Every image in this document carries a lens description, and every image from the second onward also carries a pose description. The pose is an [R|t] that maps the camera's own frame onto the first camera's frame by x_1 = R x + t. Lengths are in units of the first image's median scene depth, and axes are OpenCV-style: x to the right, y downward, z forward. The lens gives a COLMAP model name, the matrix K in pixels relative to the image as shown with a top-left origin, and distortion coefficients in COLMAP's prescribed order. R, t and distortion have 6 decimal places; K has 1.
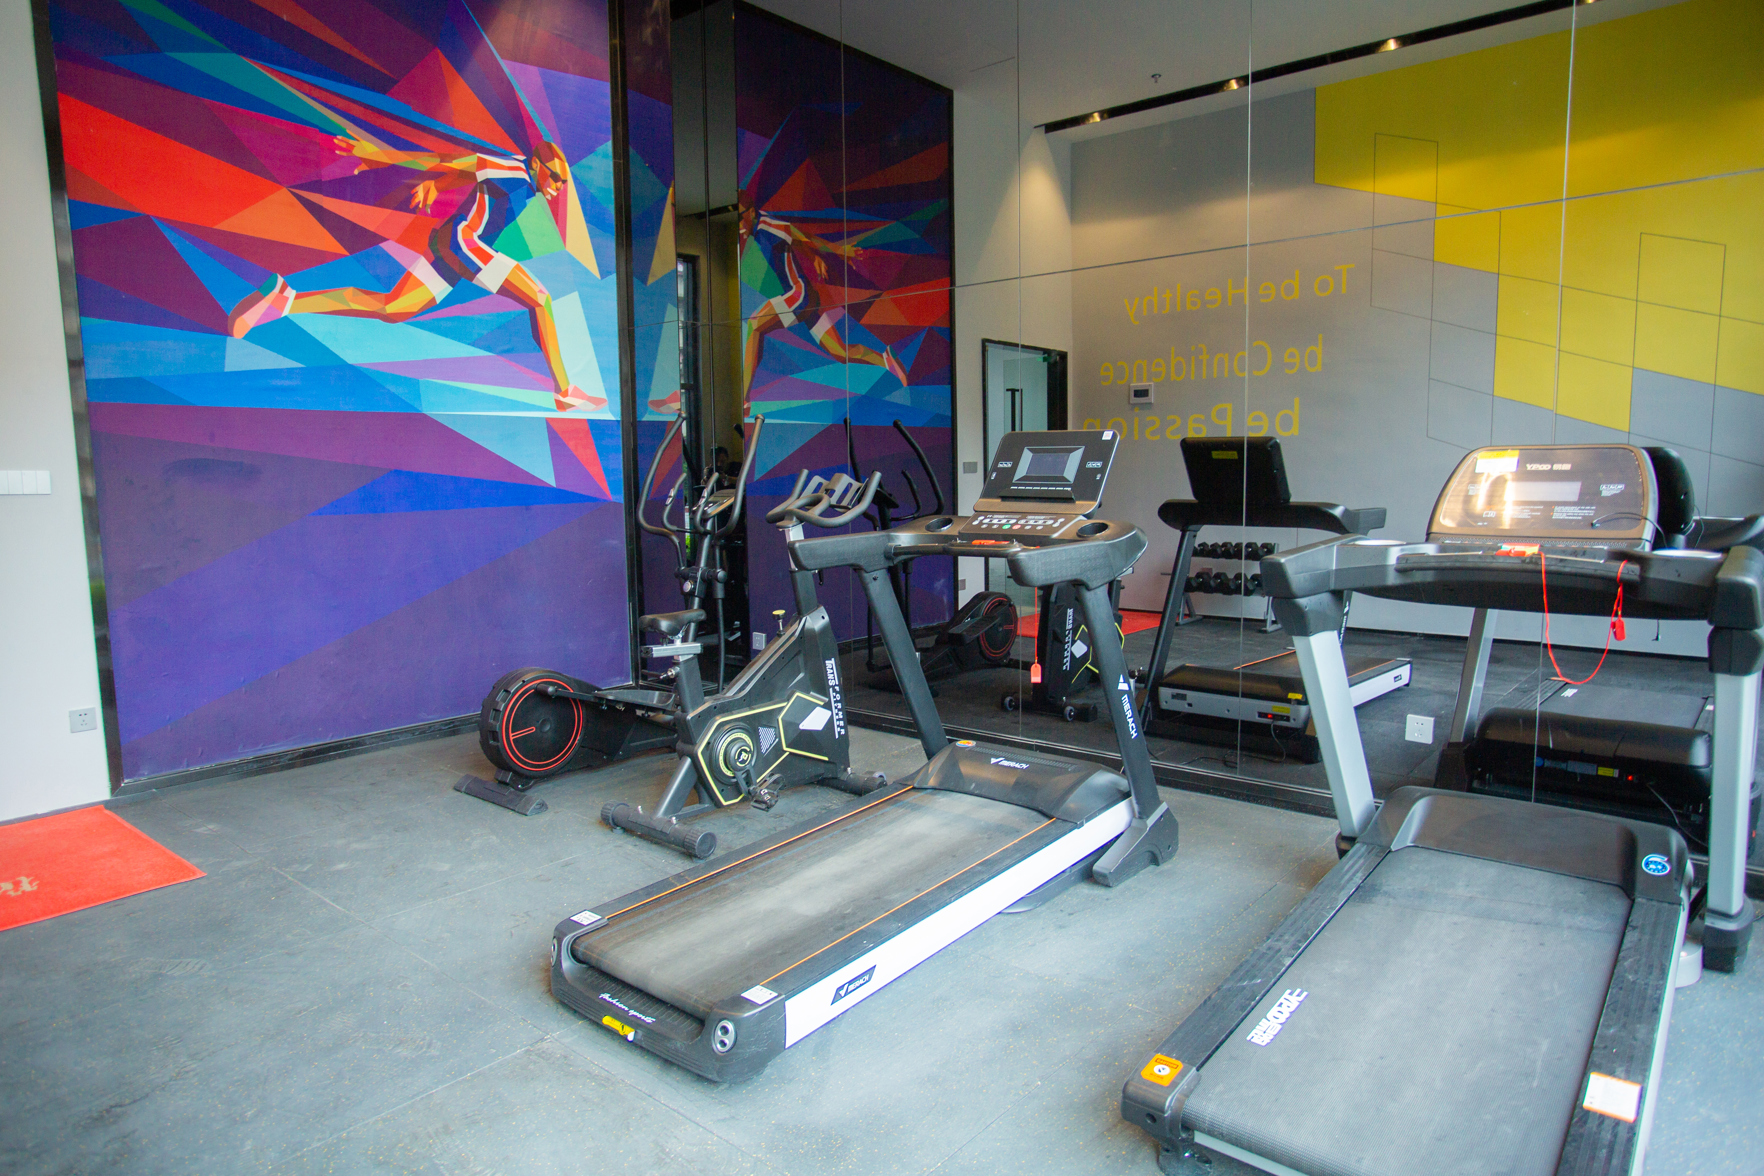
lens RADIAL K [[1075.7, 0, 882.0], [0, 1075.7, 588.0], [0, 0, 1]] dist [-0.068881, 0.066938]
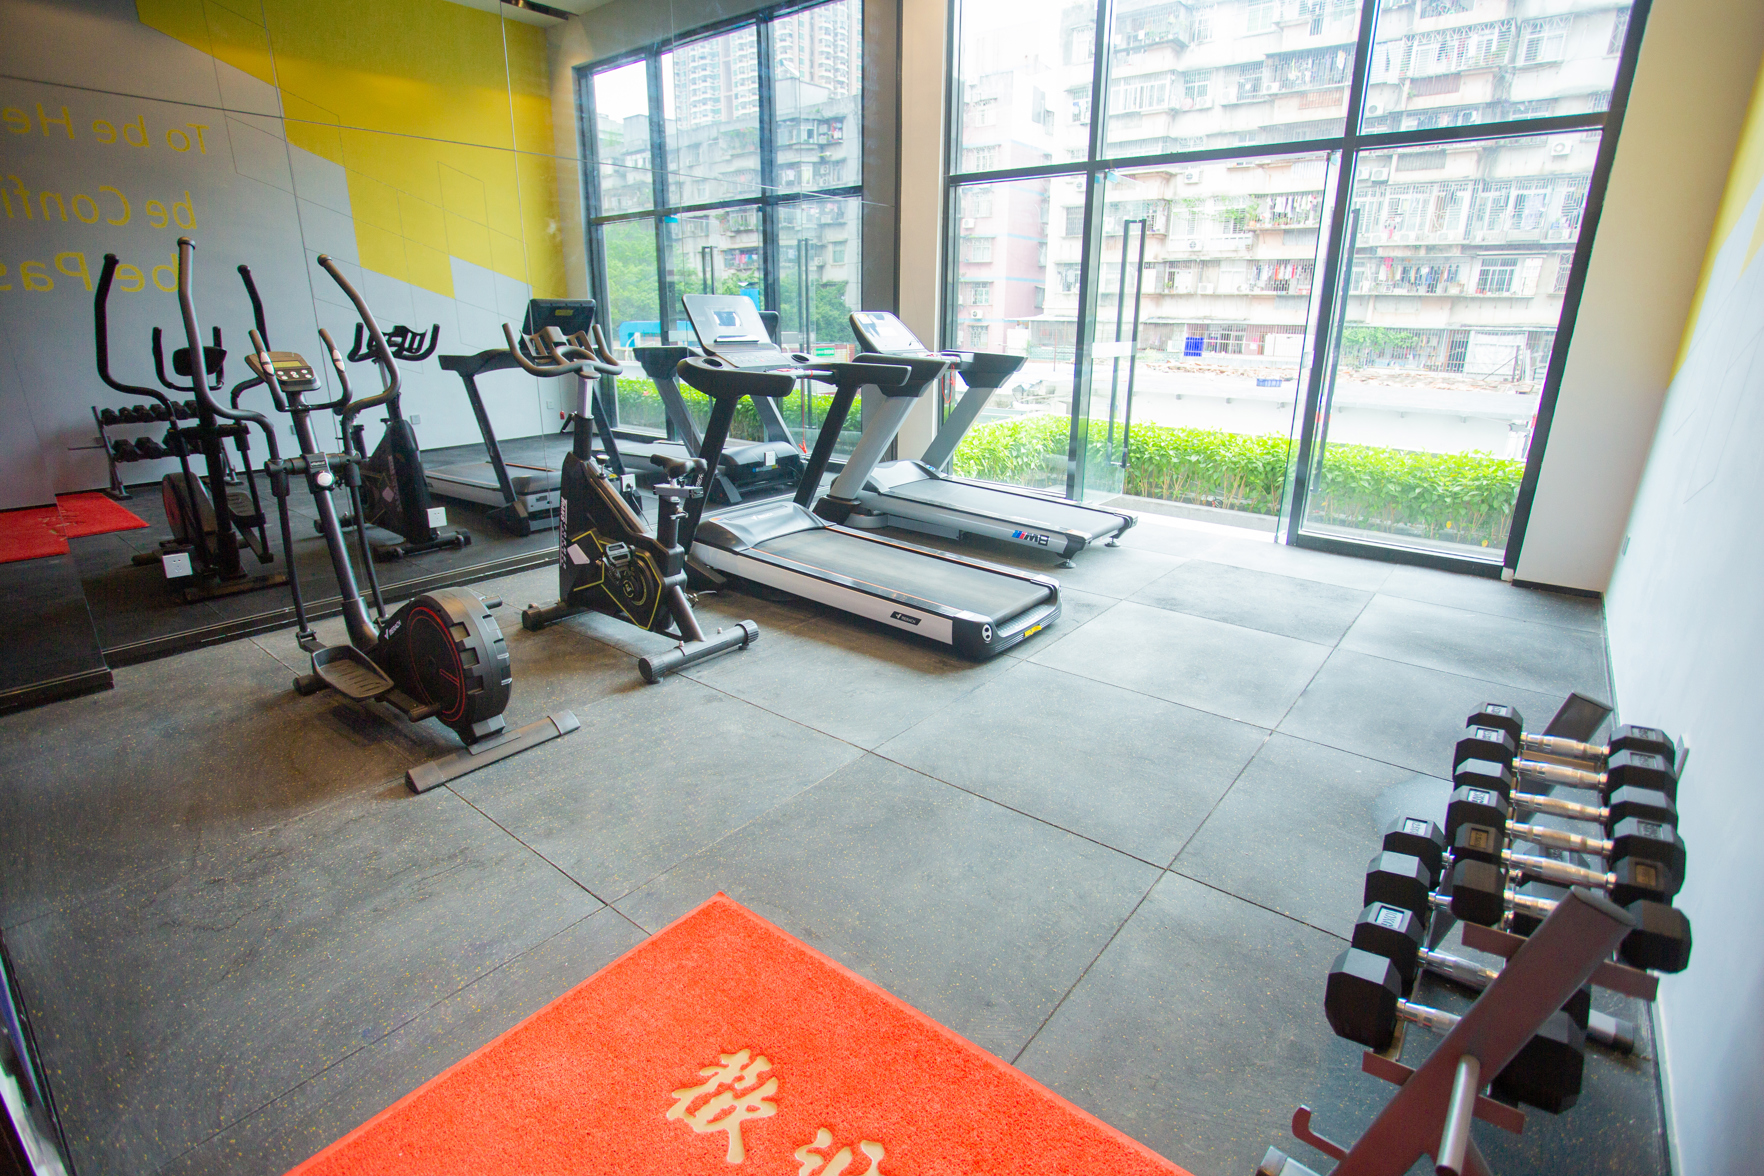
lens RADIAL K [[854.7, 0, 882.0], [0, 854.7, 588.0], [0, 0, 1]] dist [-0.064015, 0.024358]
pose [[-0.030984, -0.294704, 0.955086, -0.728719], [0.104604, 0.949342, 0.296325, -0.057523], [-0.994031, 0.109087, 0.001413, 0.552557]]
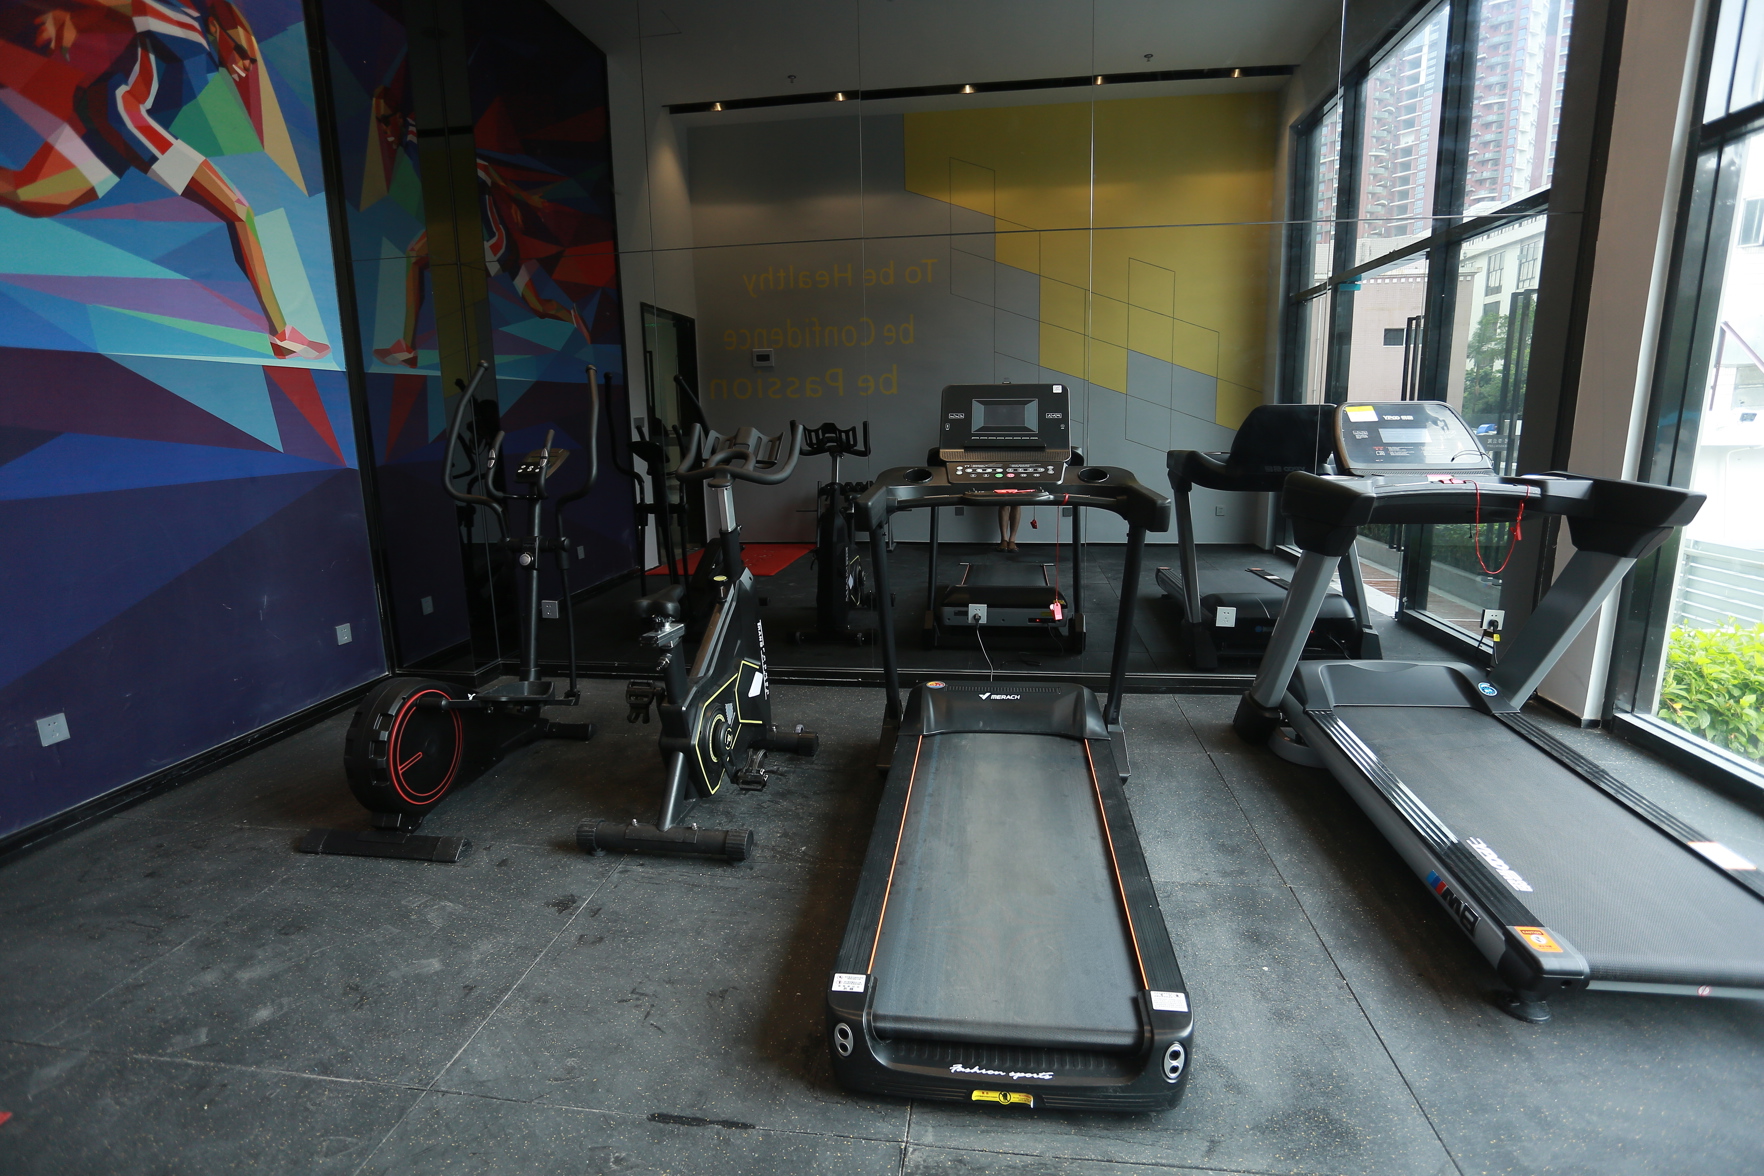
lens RADIAL K [[854.7, 0, 882.0], [0, 854.7, 588.0], [0, 0, 1]] dist [-0.064015, 0.024358]
pose [[0.842902, -0.108916, 0.526928, -0.278100], [0.067603, 0.992975, 0.097106, -0.023704], [-0.533803, -0.046229, 0.844344, 0.227997]]
